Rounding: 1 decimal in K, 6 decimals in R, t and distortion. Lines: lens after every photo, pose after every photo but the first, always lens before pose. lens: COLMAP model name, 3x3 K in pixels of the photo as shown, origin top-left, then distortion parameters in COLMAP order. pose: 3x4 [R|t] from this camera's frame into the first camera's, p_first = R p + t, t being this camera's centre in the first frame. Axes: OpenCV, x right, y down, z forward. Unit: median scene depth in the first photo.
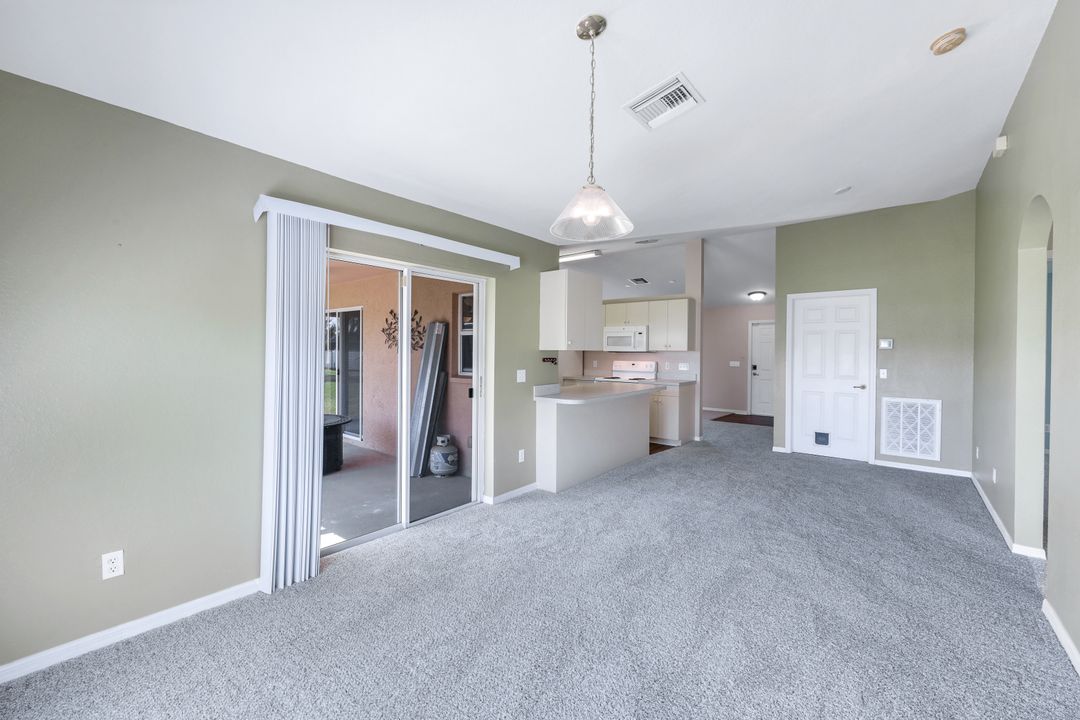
lens RADIAL K [[439.5, 0, 538.0], [0, 439.5, 357.8], [0, 0, 1]] dist [-0.000462, 0.000191]
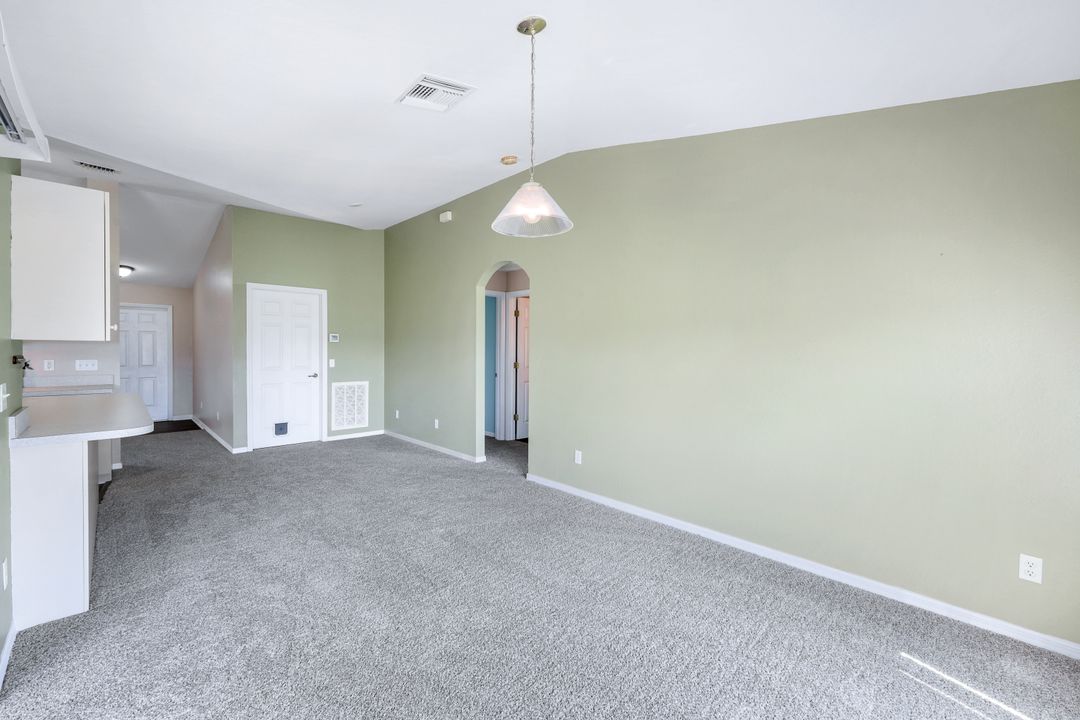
lens RADIAL K [[439.5, 0, 539.3], [0, 439.5, 351.9], [0, 0, 1]] dist [-0.000462, 0.000191]
pose [[0.107101, -0.012974, 0.994163, -0.345023], [0.002977, 0.999915, 0.012728, -0.007549], [-0.994244, 0.001596, 0.107131, 0.327392]]
